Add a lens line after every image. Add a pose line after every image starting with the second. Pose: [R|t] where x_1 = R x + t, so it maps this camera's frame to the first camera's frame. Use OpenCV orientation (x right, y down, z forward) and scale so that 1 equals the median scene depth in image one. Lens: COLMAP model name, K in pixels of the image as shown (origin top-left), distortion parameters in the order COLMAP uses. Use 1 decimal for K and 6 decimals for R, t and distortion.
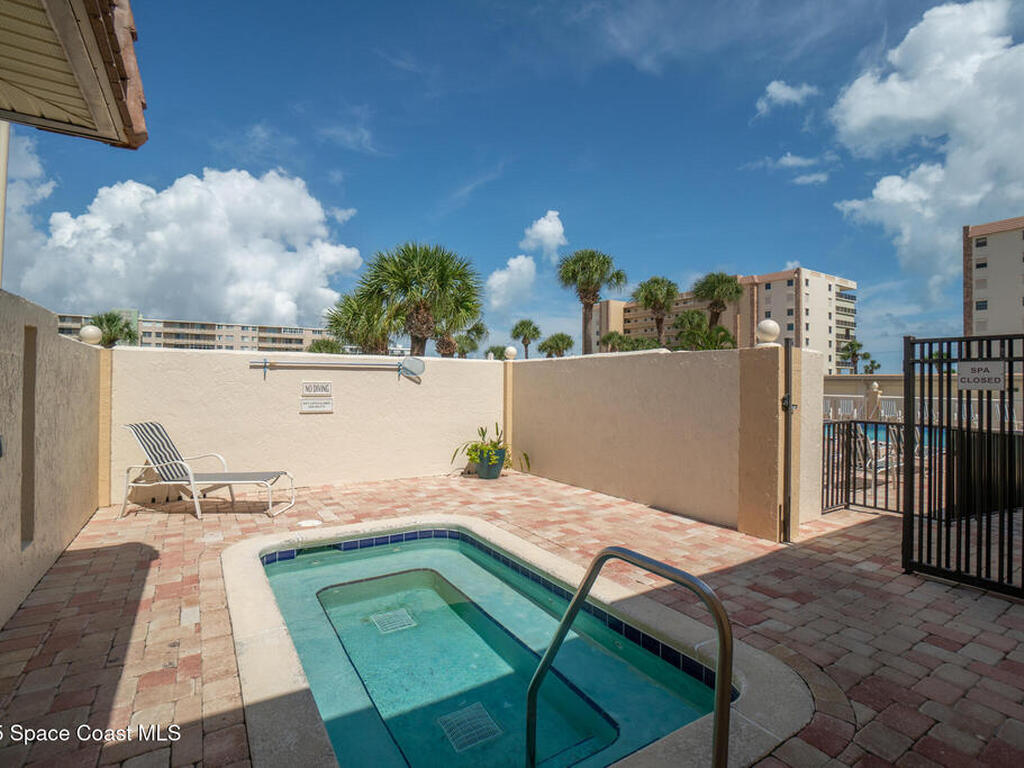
lens RADIAL K [[502.8, 0, 508.6], [0, 502.8, 384.0], [0, 0, 1]] dist [-0.070284, 0.025524]
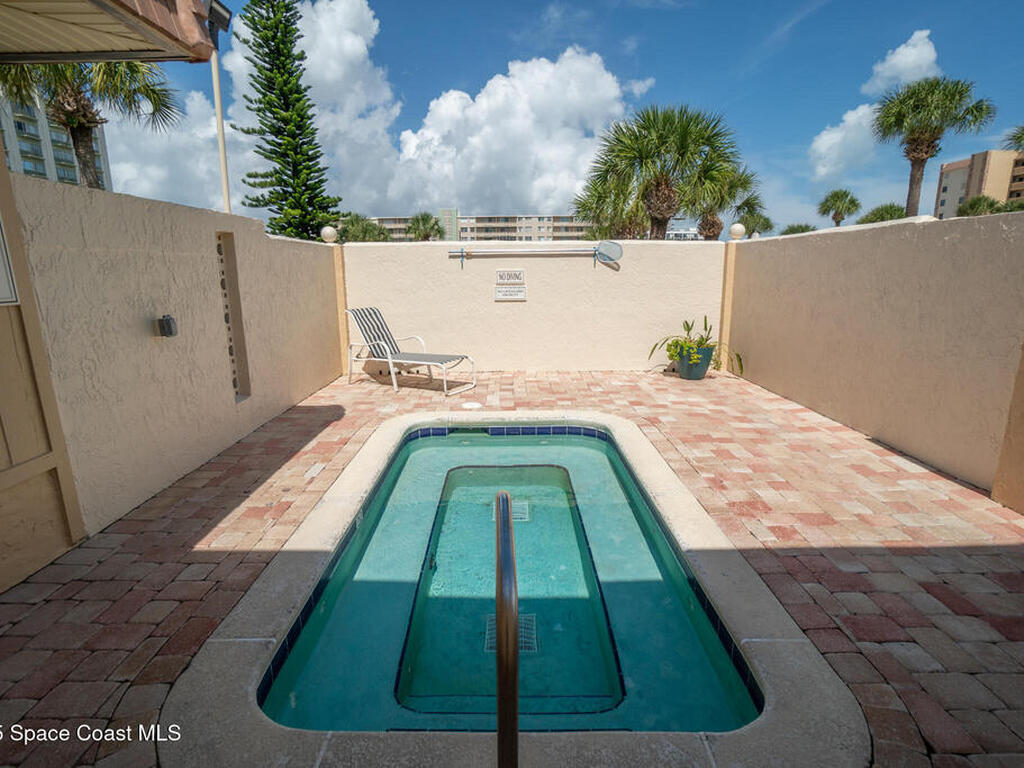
lens RADIAL K [[502.8, 0, 508.6], [0, 502.8, 384.0], [0, 0, 1]] dist [-0.070284, 0.025524]
pose [[0.850114, 0.101817, -0.516661, 0.219005], [0.015043, 0.976034, 0.217097, 0.001433], [0.526383, -0.192329, 0.828209, 0.150757]]
